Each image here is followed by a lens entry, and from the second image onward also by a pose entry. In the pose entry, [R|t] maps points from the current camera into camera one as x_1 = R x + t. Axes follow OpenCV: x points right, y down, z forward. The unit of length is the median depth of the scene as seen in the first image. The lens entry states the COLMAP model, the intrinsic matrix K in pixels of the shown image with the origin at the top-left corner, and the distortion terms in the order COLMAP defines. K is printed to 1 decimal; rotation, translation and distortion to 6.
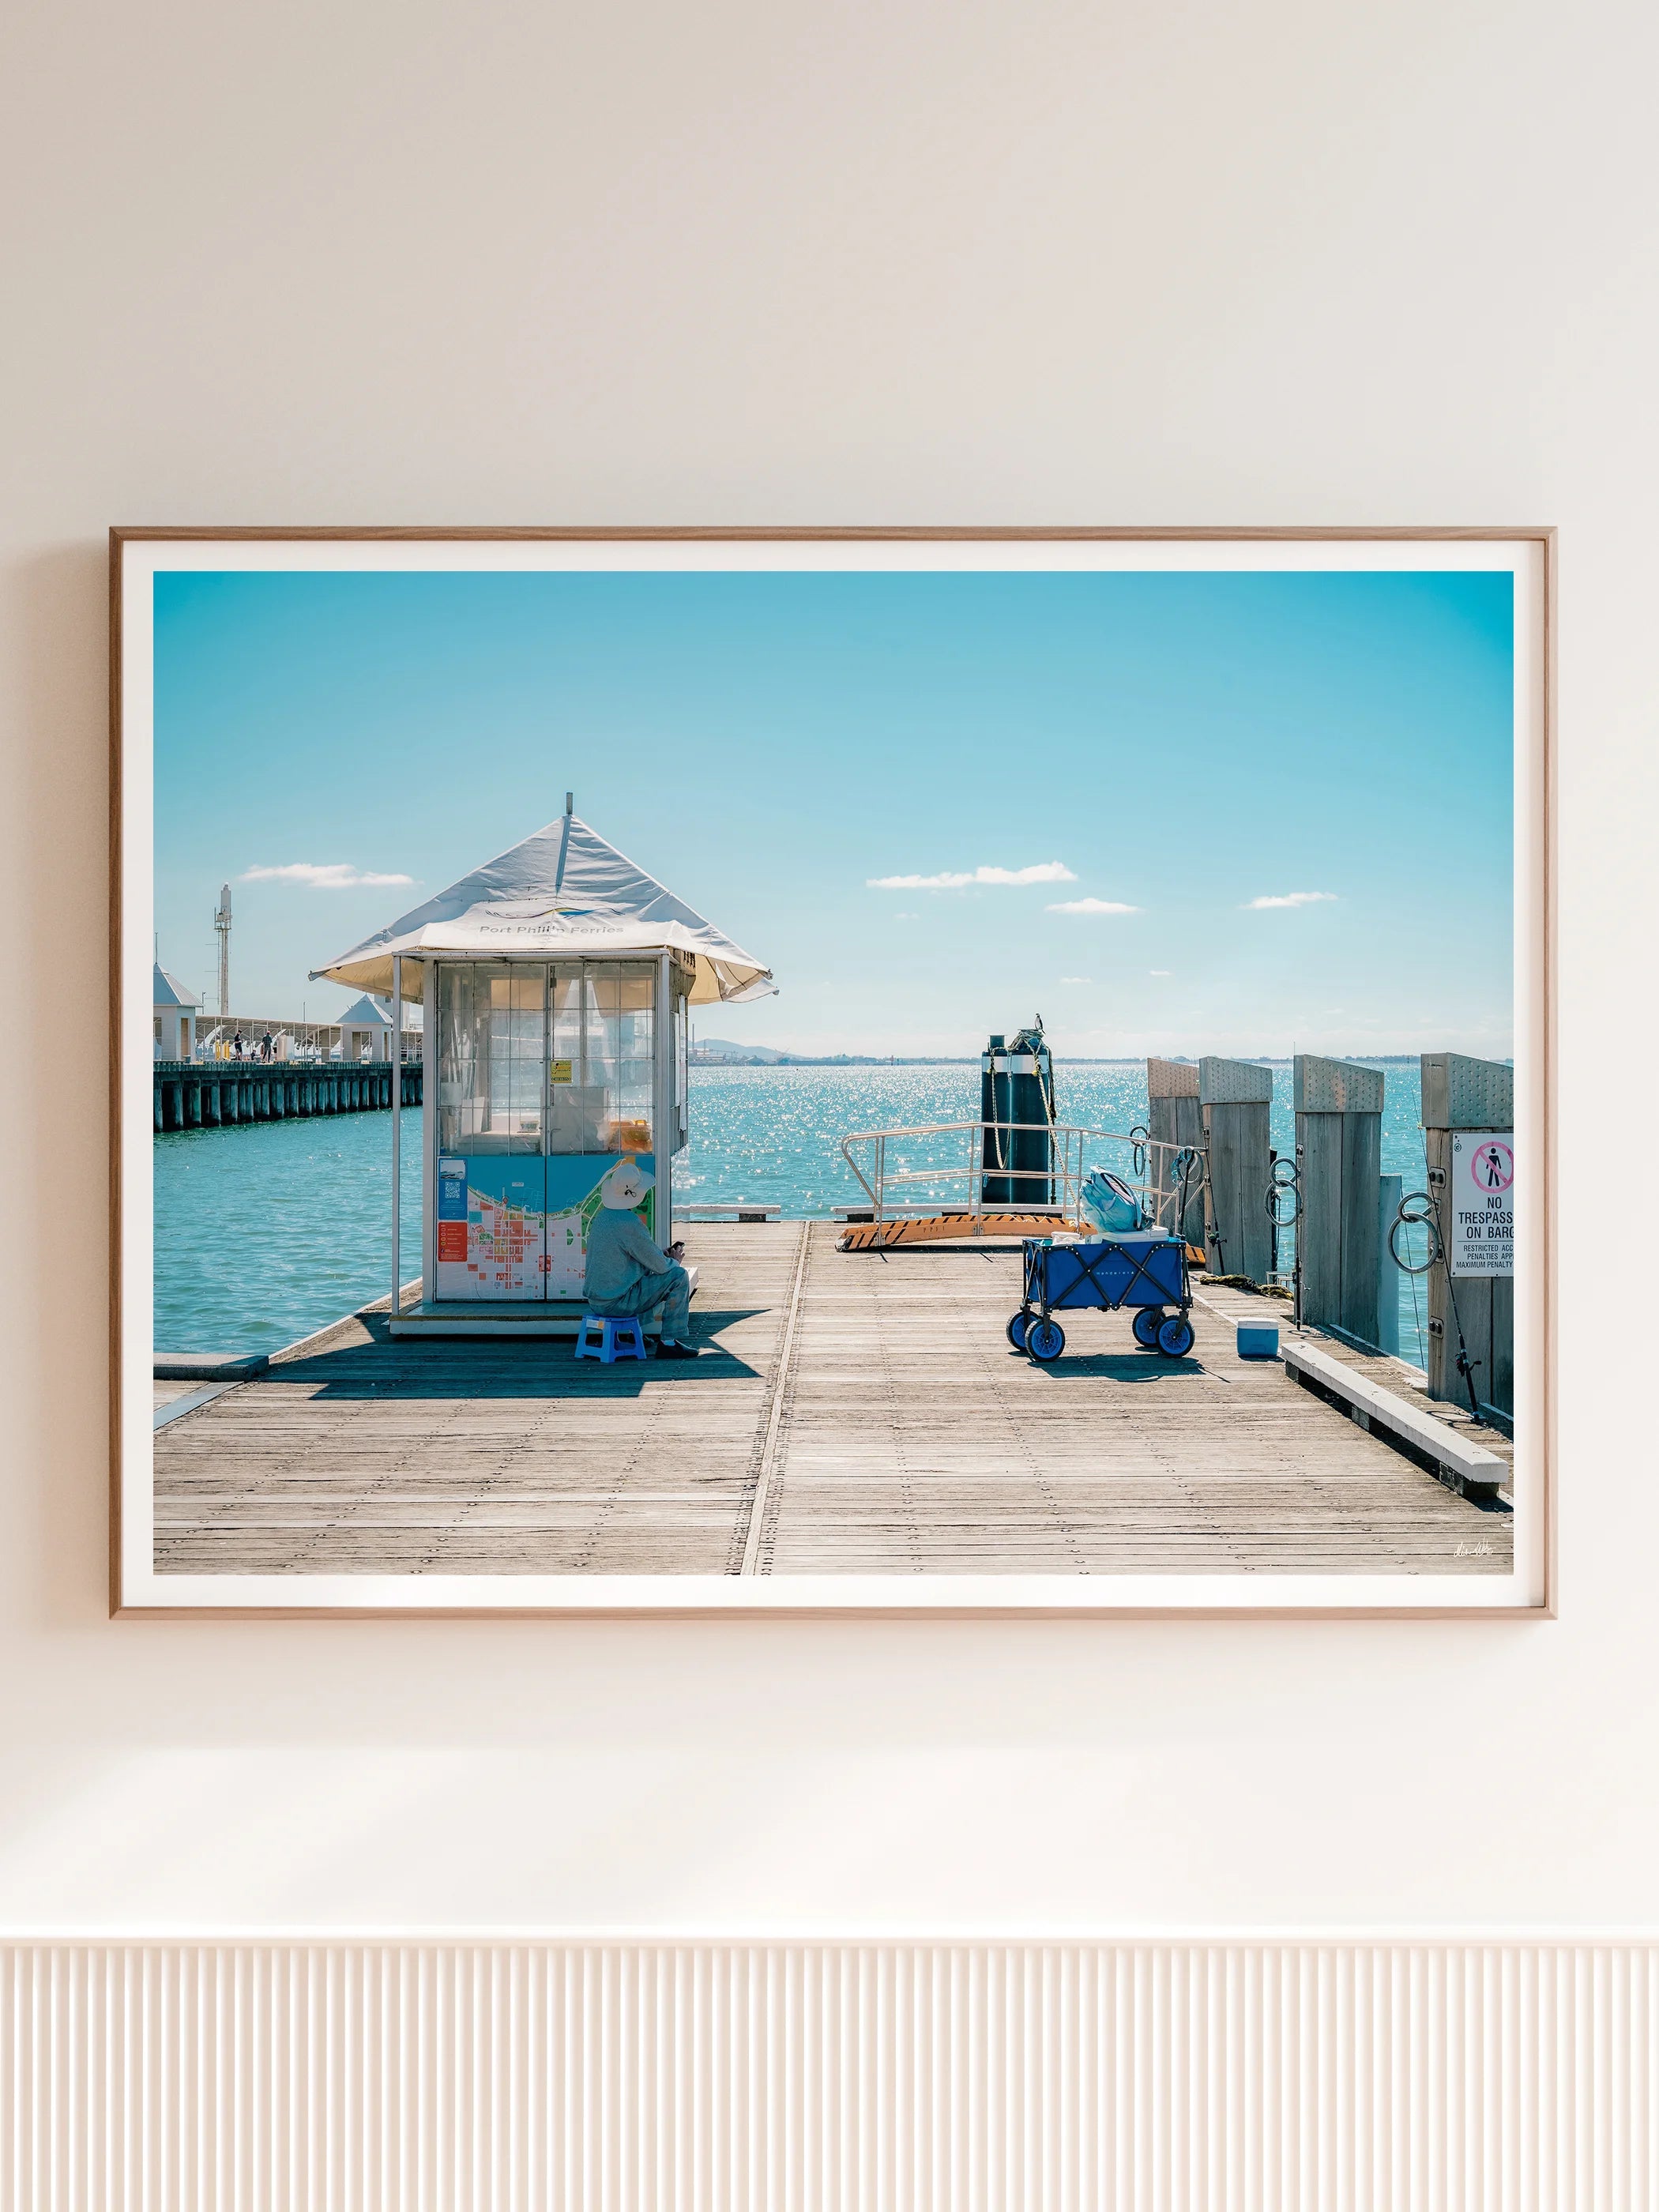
lens RADIAL K [[11491.9, 0, 829.7], [0, 11491.9, 1111.5], [0, 0, 1]] dist [-0.060526, 0.000000]
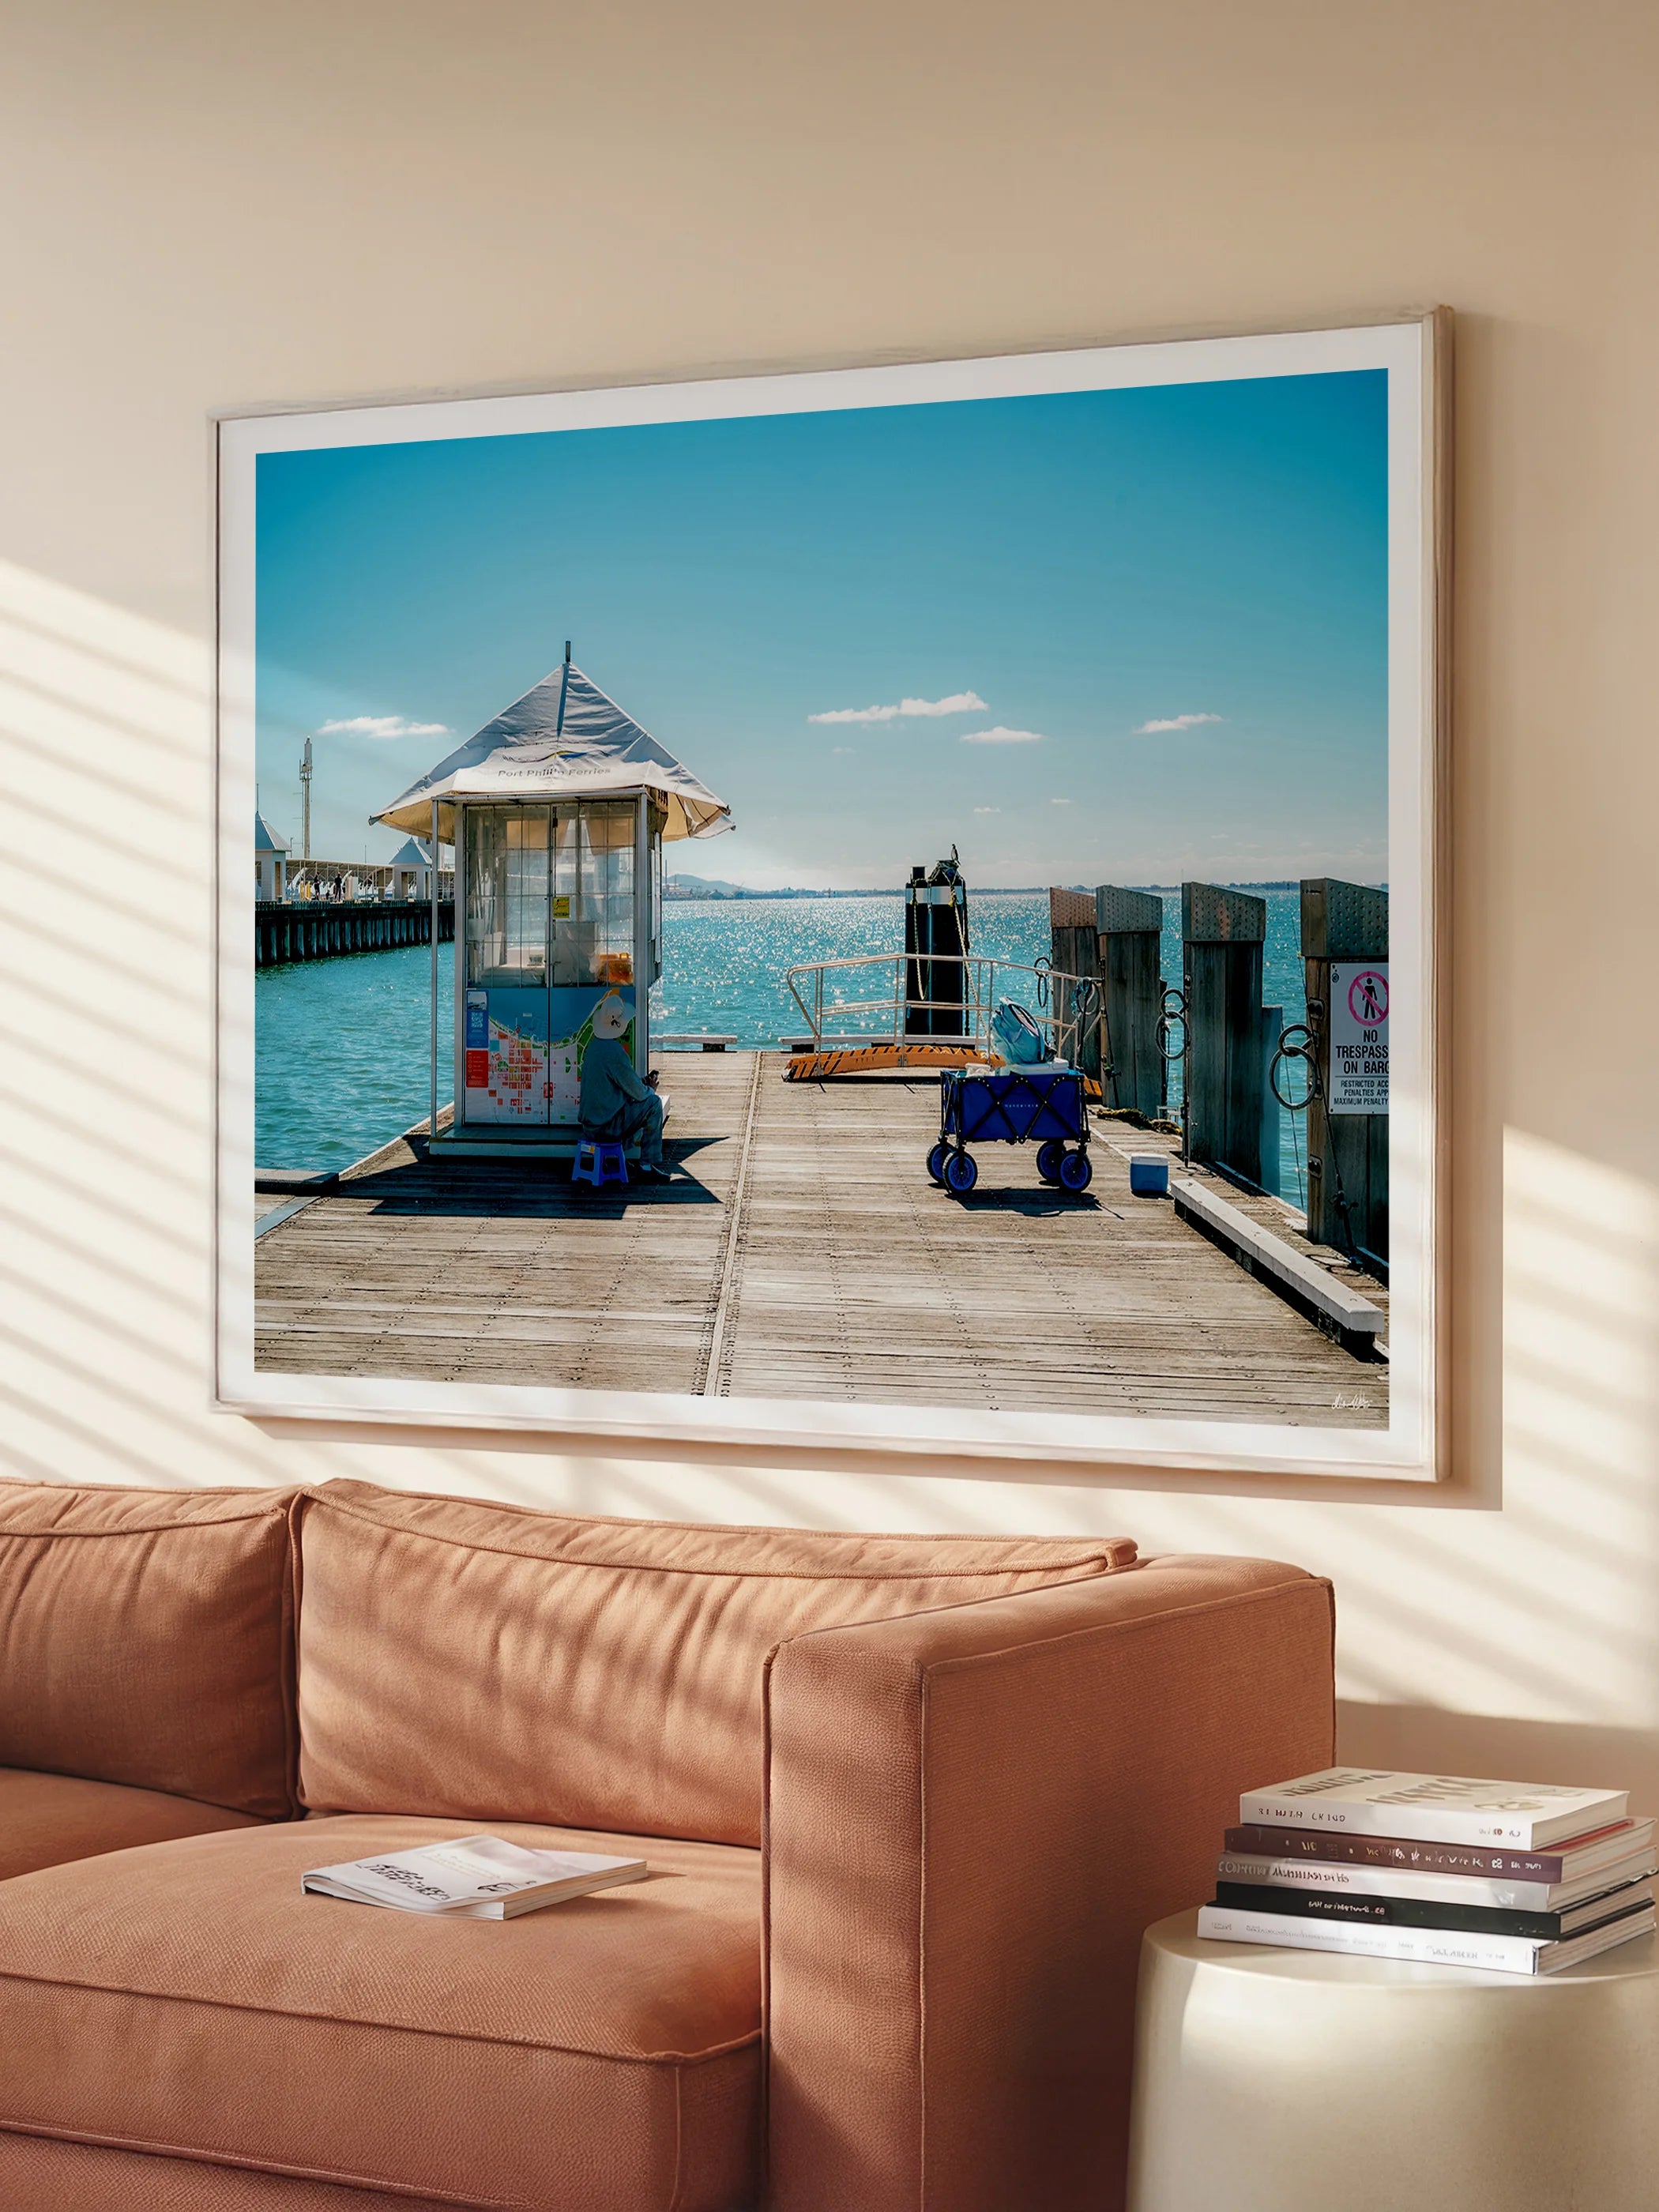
lens RADIAL K [[11491.9, 0, 829.5], [0, 11491.9, 1100.8], [0, 0, 1]] dist [-0.060526, 0.000000]
pose [[0.371233, 0.001482, -0.928539, 0.950849], [-0.005223, 0.999986, -0.000492, 0.014437], [0.928525, 0.005033, 0.371235, 0.628133]]
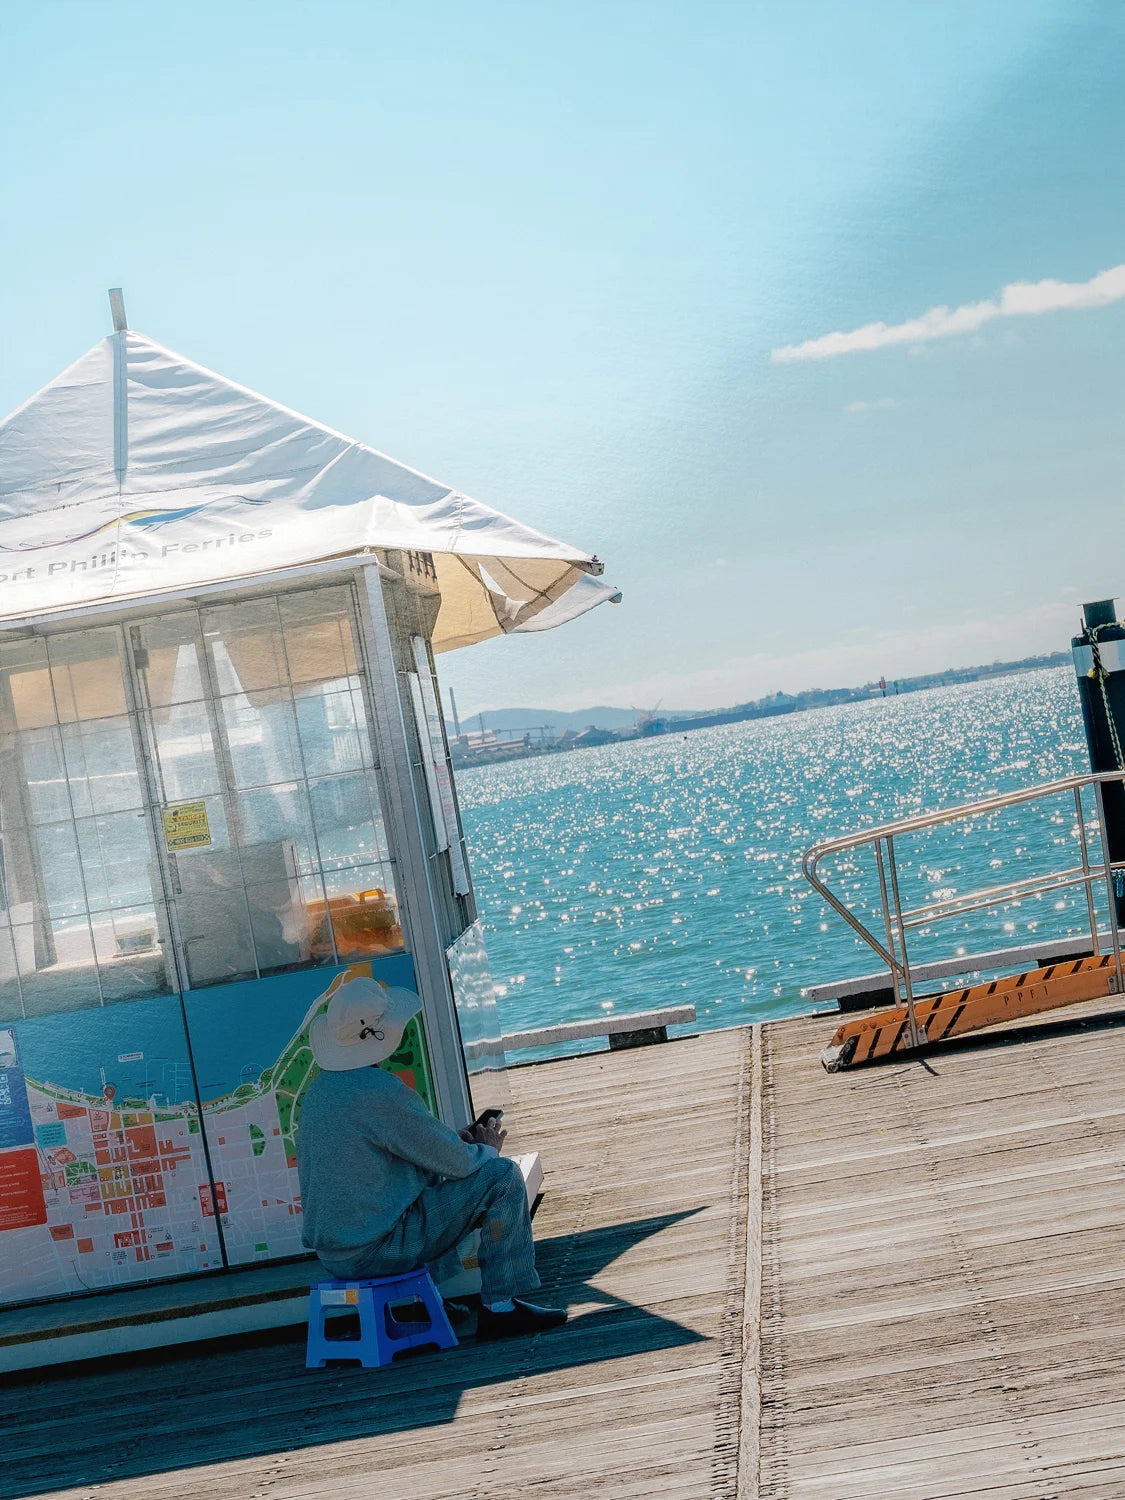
lens RADIAL K [[7792.8, 0, 562.0], [0, 7792.8, 748.5], [0, 0, 1]] dist [-0.060526, 0.000000]
pose [[0.937836, -0.156290, -0.309898, 0.100258], [0.163689, 0.986510, -0.002156, -0.003351], [0.306055, -0.048705, 0.950767, 0.667597]]
